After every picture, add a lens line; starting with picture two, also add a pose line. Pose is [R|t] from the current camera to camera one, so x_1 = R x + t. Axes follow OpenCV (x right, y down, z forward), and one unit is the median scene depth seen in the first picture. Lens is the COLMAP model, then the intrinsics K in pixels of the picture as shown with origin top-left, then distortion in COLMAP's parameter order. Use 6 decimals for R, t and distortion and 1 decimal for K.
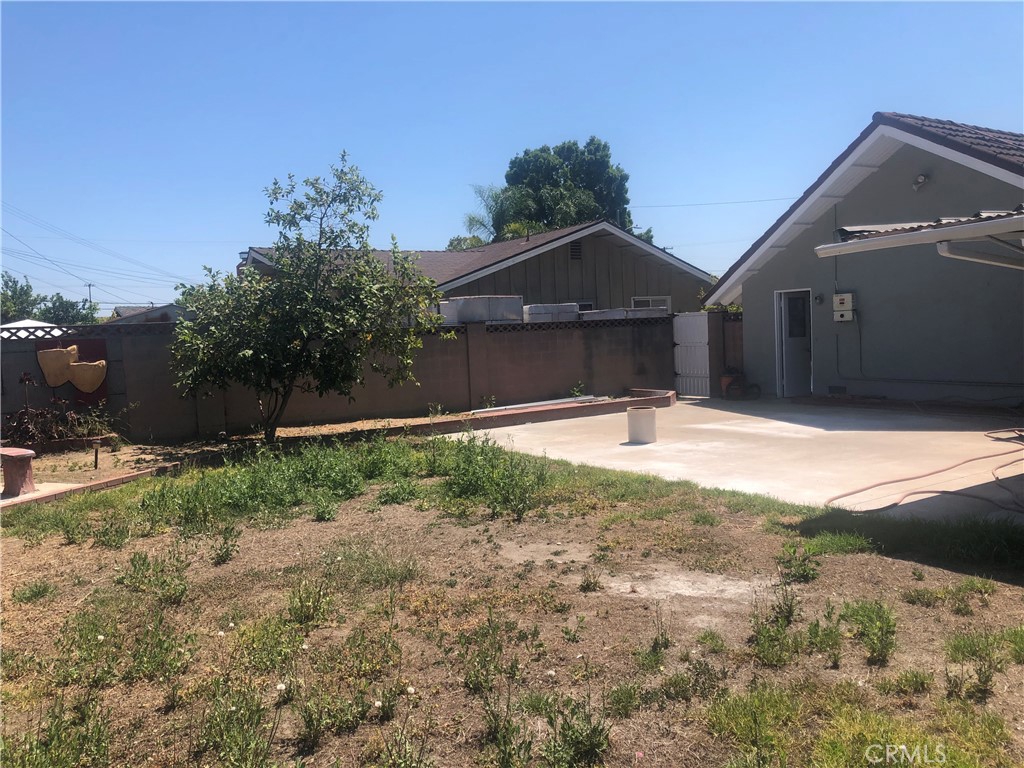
lens RADIAL K [[833.9, 0, 518.0], [0, 833.9, 384.7], [0, 0, 1]] dist [0.068088, -0.096031]
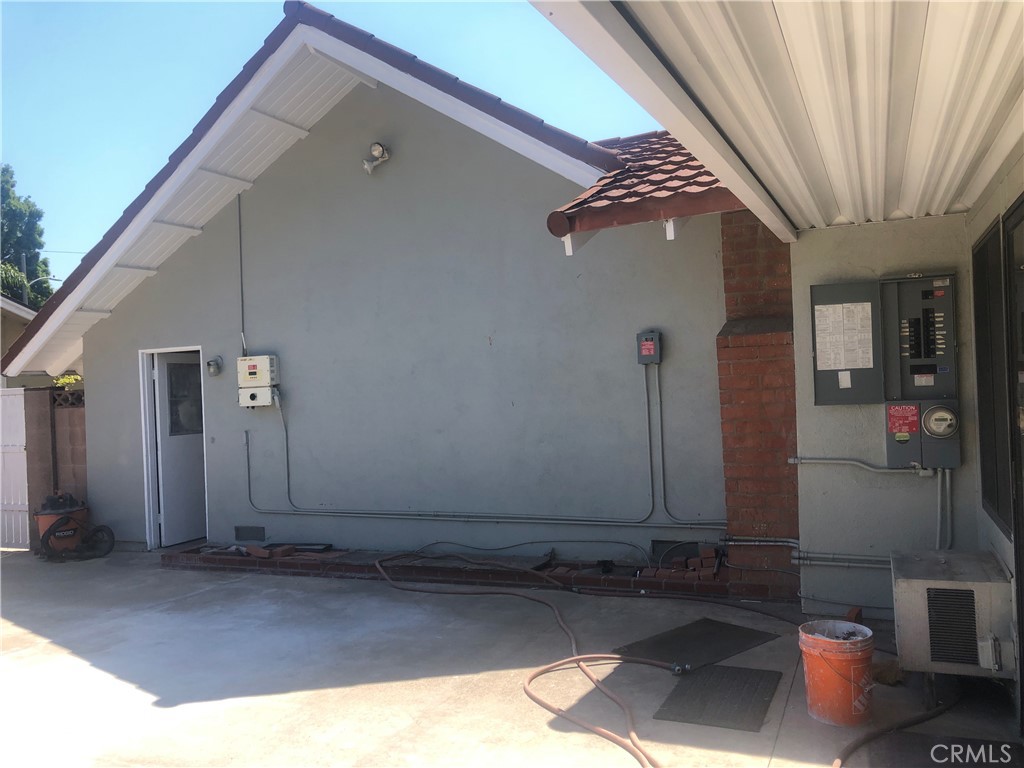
lens RADIAL K [[833.9, 0, 518.0], [0, 833.9, 384.7], [0, 0, 1]] dist [0.068088, -0.096031]
pose [[0.830267, 0.010850, 0.557261, 0.227207], [0.041418, 0.995845, -0.081099, -0.039245], [-0.555825, 0.090414, 0.826368, 0.462623]]
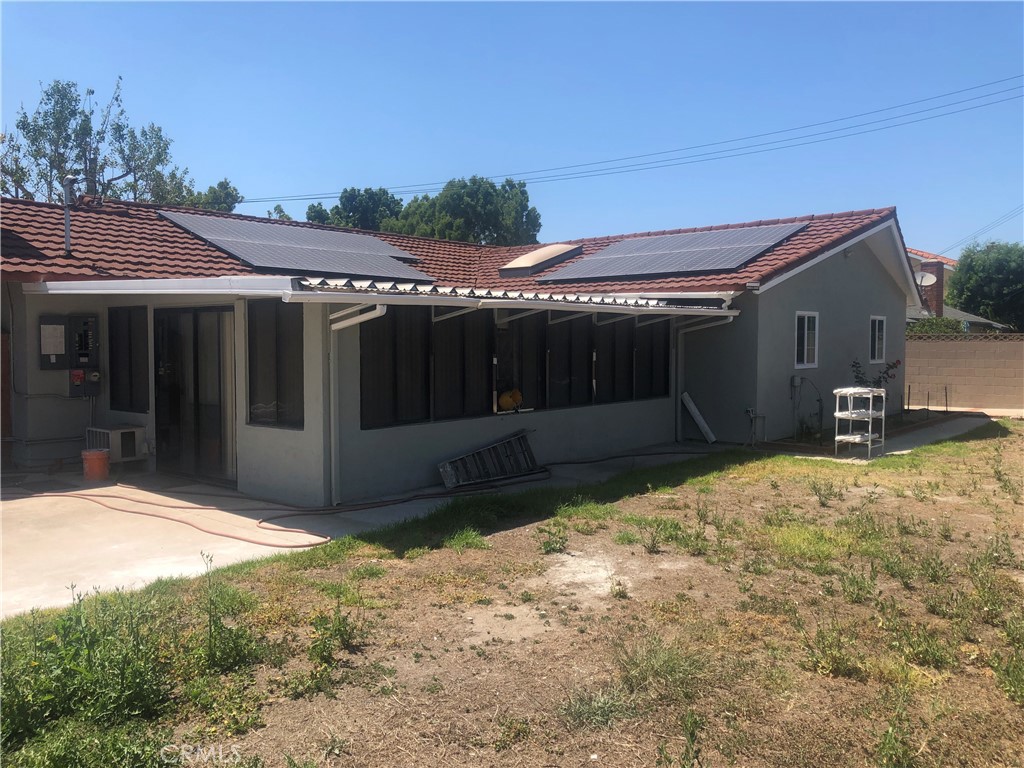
lens RADIAL K [[833.9, 0, 518.0], [0, 833.9, 384.7], [0, 0, 1]] dist [0.068088, -0.096031]
pose [[-0.294904, -0.002804, 0.955523, -0.322868], [0.080986, 0.996324, 0.027918, -0.027170], [-0.952089, 0.085618, -0.293593, 0.493744]]
